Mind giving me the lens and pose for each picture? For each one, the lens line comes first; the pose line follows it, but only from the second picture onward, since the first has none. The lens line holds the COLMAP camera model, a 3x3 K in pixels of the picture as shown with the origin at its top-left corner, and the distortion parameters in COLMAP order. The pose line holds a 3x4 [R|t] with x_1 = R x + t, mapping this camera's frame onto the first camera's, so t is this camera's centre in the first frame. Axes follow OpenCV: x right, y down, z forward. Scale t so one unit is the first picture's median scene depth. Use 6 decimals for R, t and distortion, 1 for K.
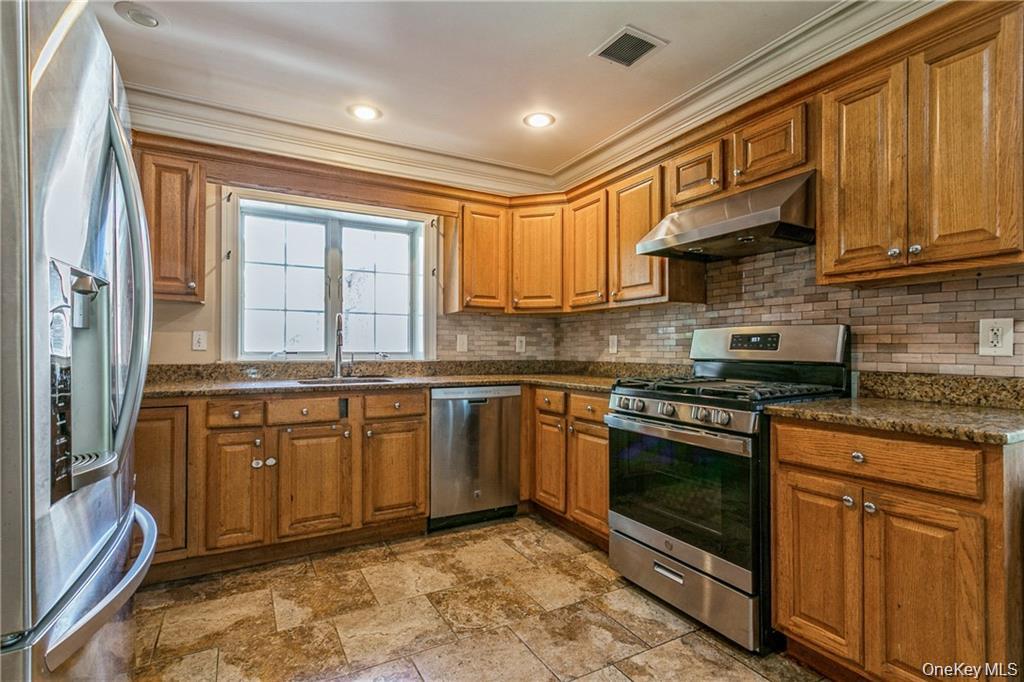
lens RADIAL K [[492.3, 0, 513.6], [0, 492.3, 348.6], [0, 0, 1]] dist [0.004048, 0.001268]
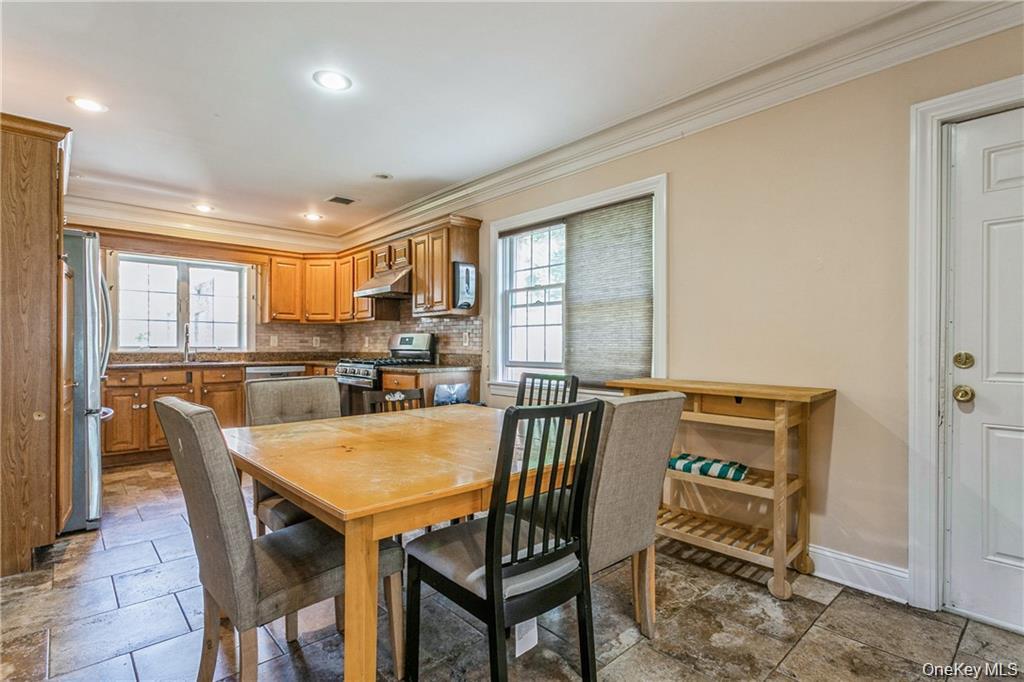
lens RADIAL K [[492.3, 0, 513.6], [0, 492.3, 348.6], [0, 0, 1]] dist [0.004048, 0.001268]
pose [[0.972886, -0.002268, 0.231274, 0.322565], [0.001298, 0.999990, 0.004348, 0.008030], [-0.231282, -0.003930, 0.972879, -0.846222]]
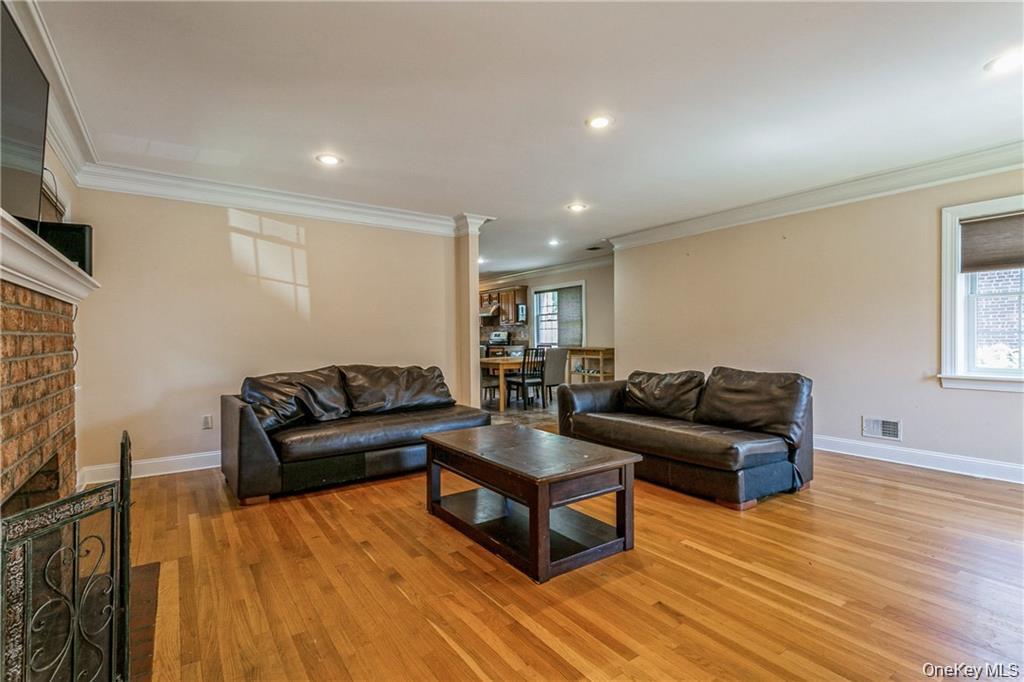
lens RADIAL K [[492.3, 0, 513.6], [0, 492.3, 348.6], [0, 0, 1]] dist [0.004048, 0.001268]
pose [[0.995420, -0.018399, 0.093811, 0.120676], [0.016331, 0.999608, 0.022762, 0.006262], [-0.094193, -0.021126, 0.995330, -2.963584]]
